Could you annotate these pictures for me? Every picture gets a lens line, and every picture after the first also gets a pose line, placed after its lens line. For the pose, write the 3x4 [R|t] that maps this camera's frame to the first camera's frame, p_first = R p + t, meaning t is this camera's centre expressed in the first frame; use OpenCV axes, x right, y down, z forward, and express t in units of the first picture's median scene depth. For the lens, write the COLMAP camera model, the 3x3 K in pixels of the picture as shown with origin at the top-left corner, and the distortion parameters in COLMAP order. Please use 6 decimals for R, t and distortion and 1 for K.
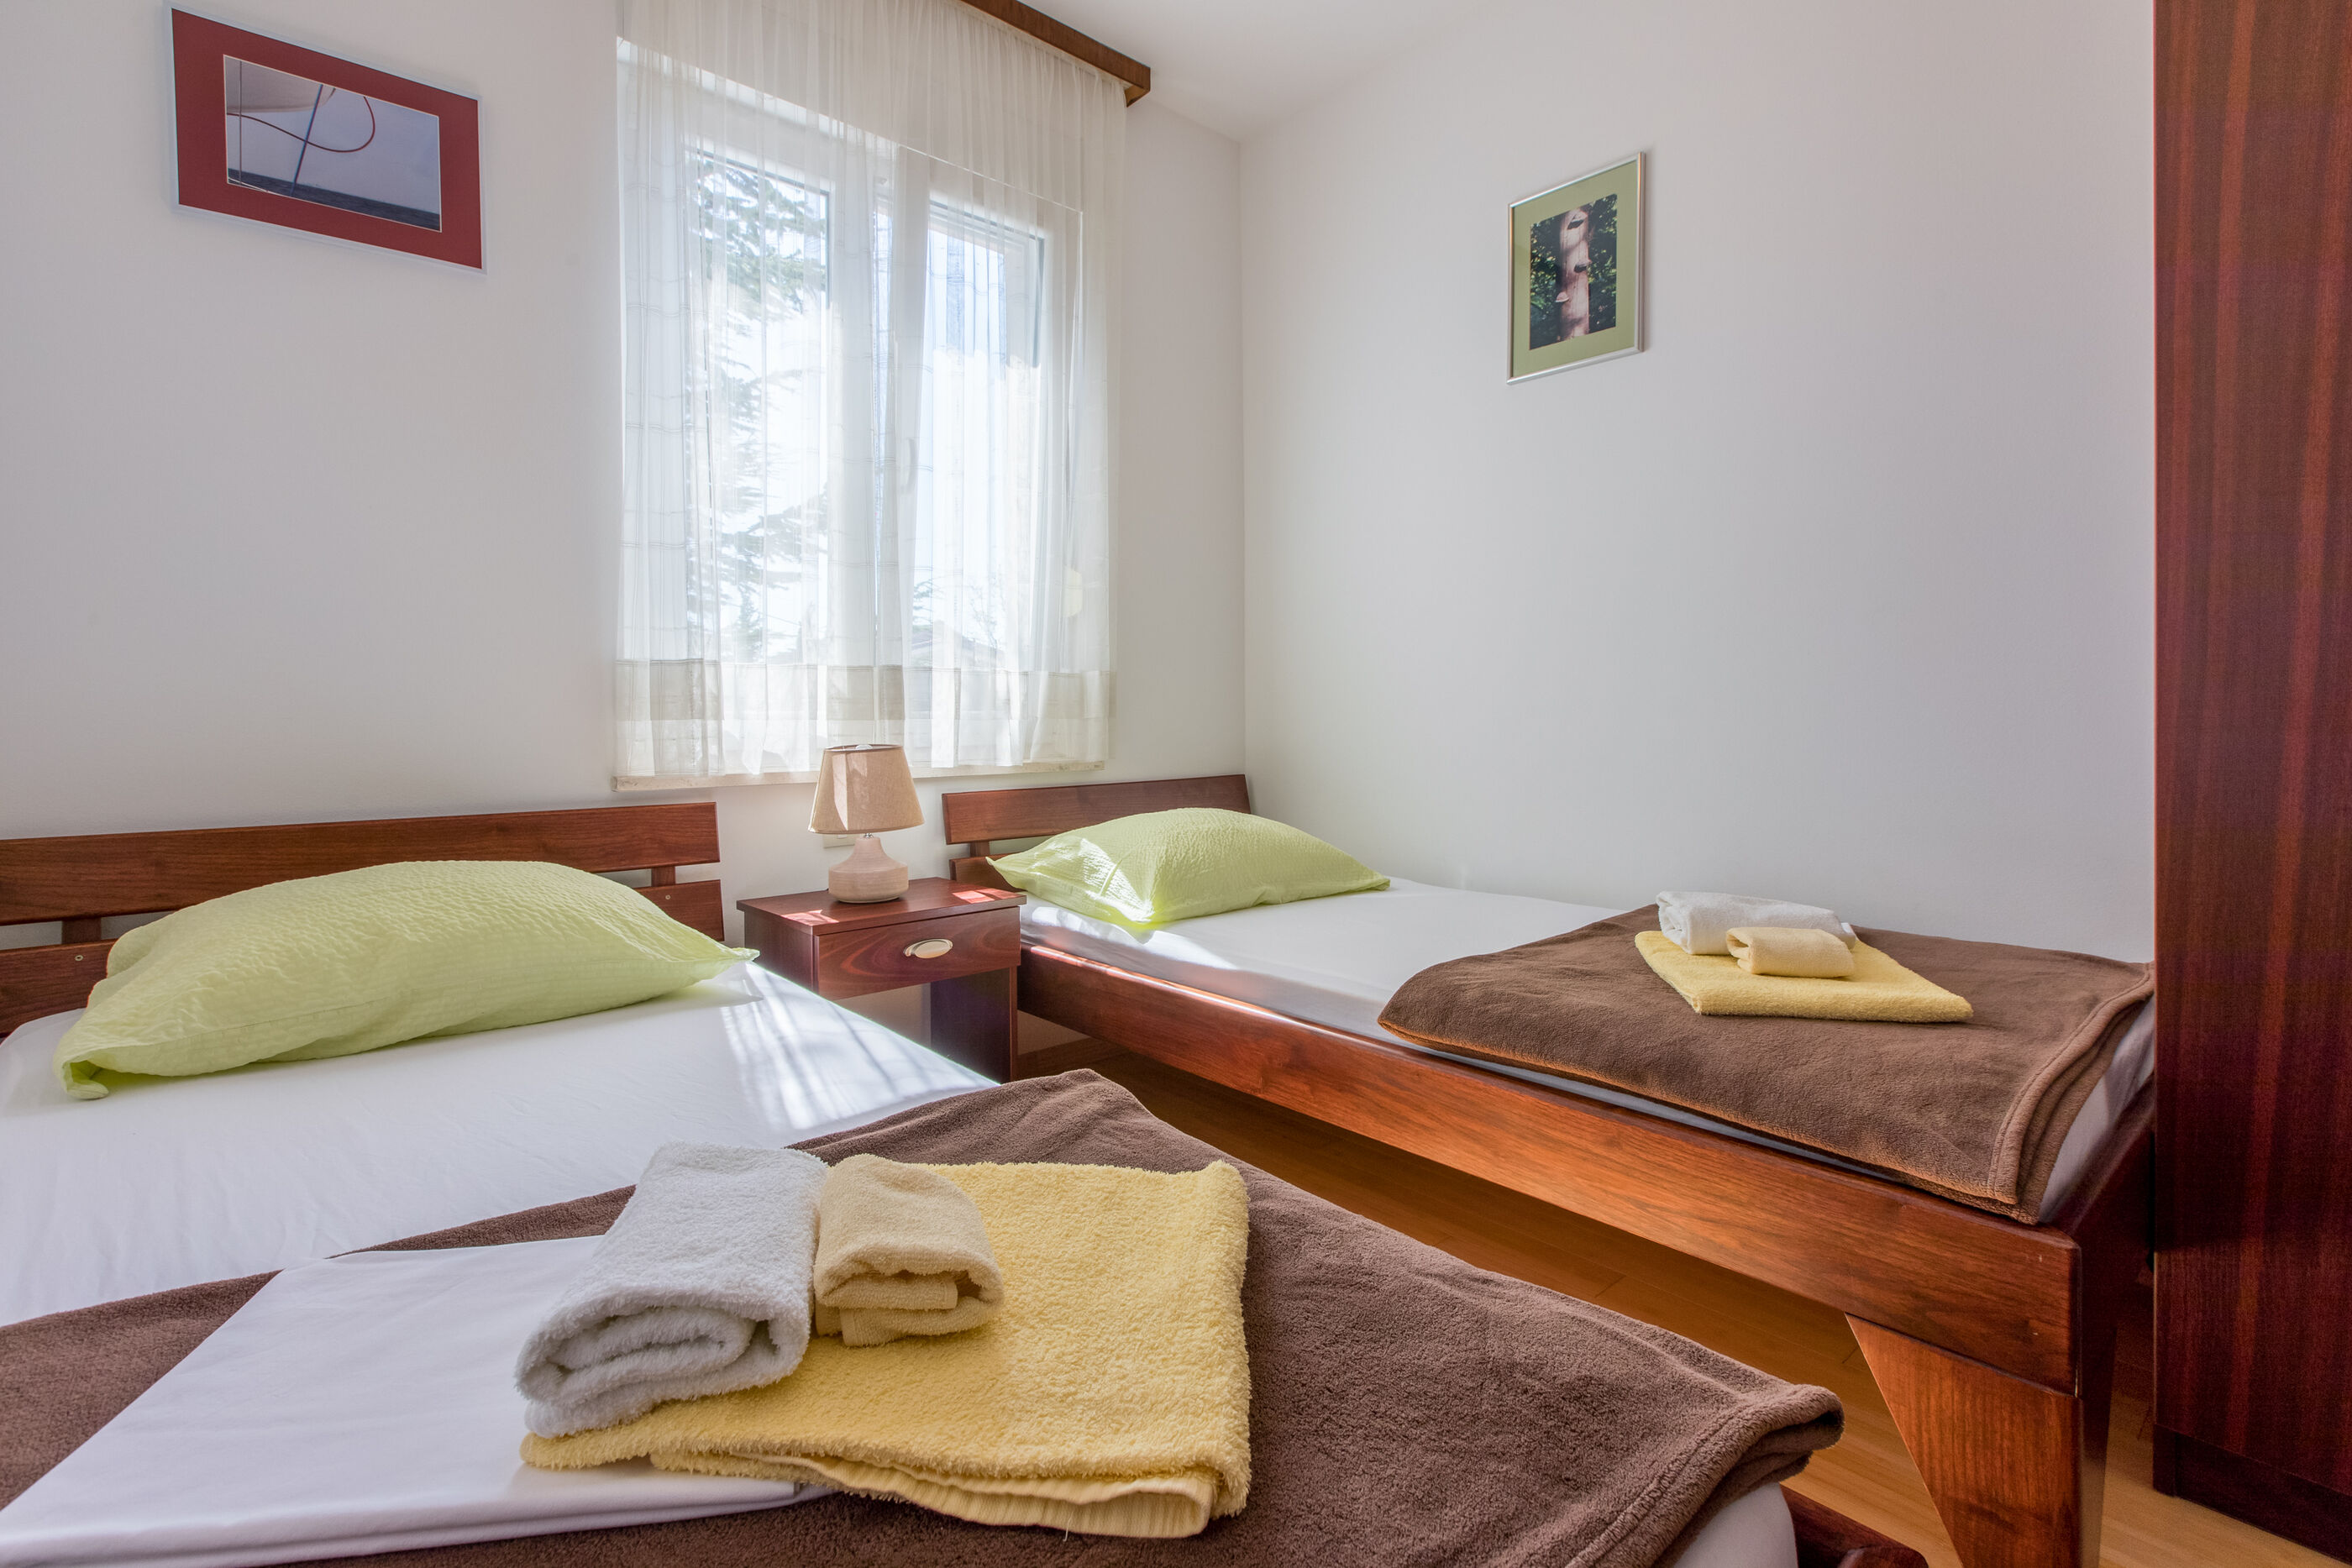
lens RADIAL K [[1071.1, 0, 1171.0], [0, 1071.1, 719.0], [0, 0, 1]] dist [0.000632, -0.000721]
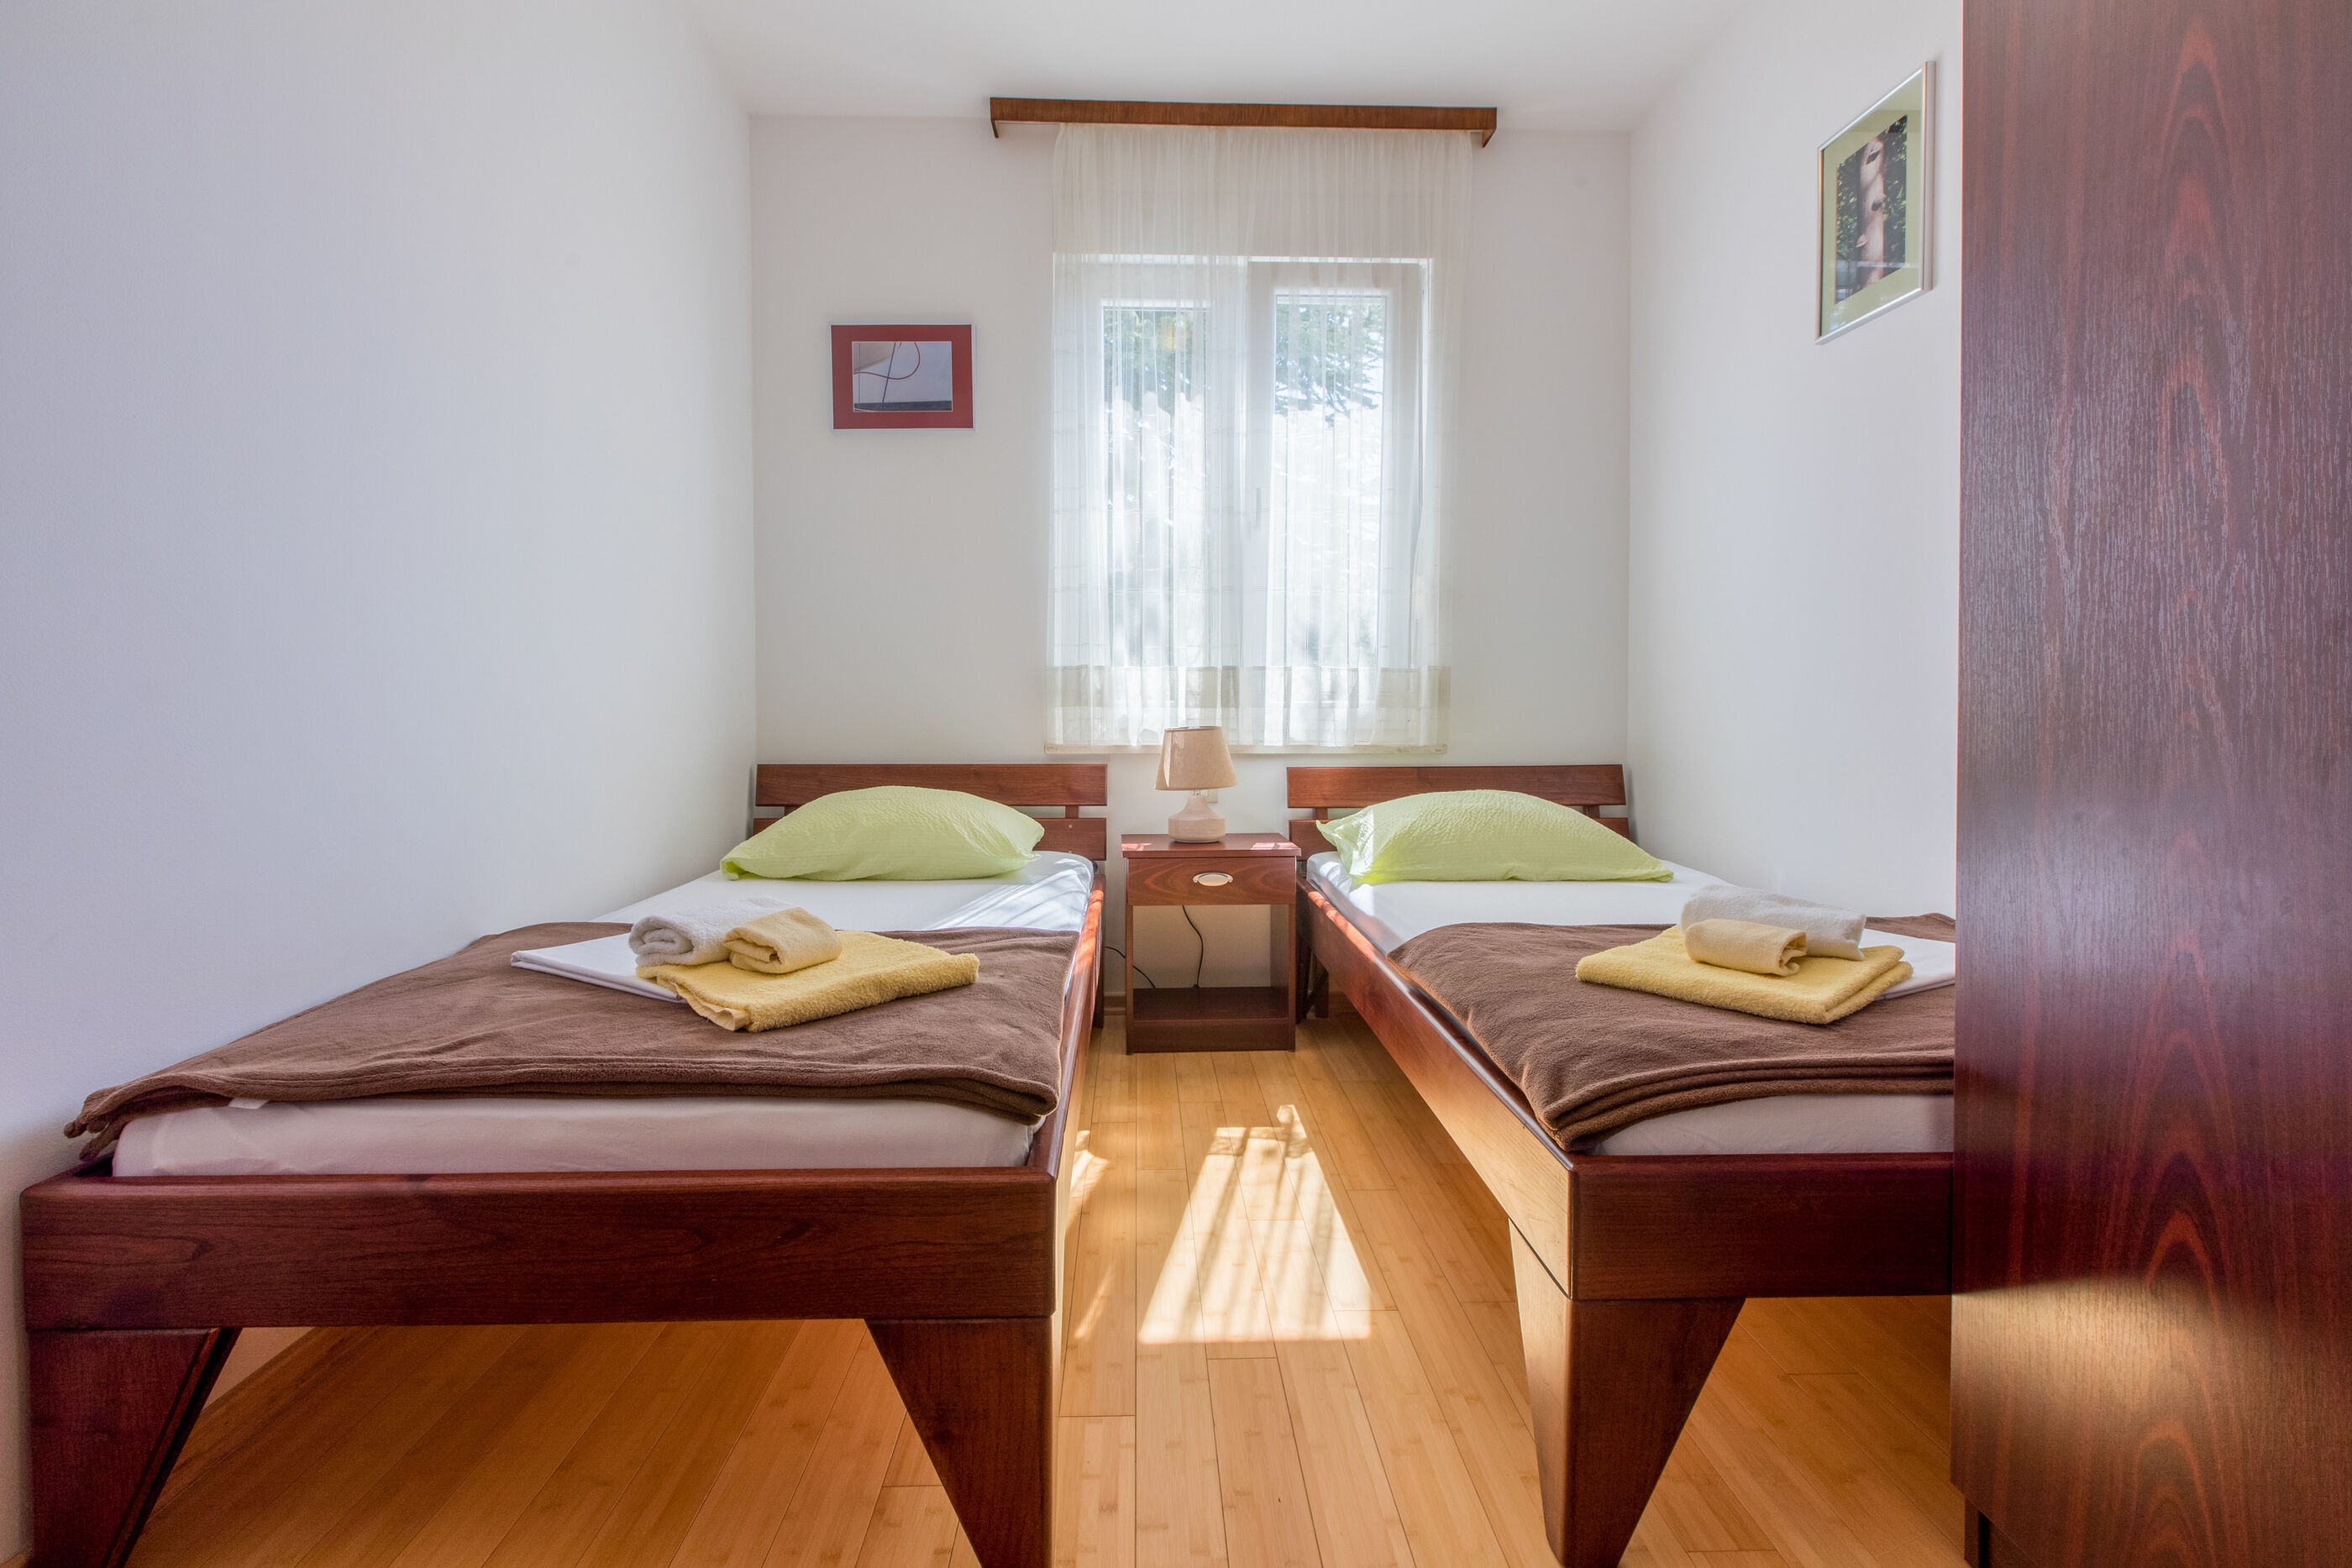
lens RADIAL K [[1071.1, 0, 1171.0], [0, 1071.1, 719.0], [0, 0, 1]] dist [0.000632, -0.000721]
pose [[0.782015, 0.011688, -0.623149, 0.510721], [-0.004565, 0.999905, 0.013026, -0.002371], [0.623242, -0.007342, 0.781994, -0.070276]]
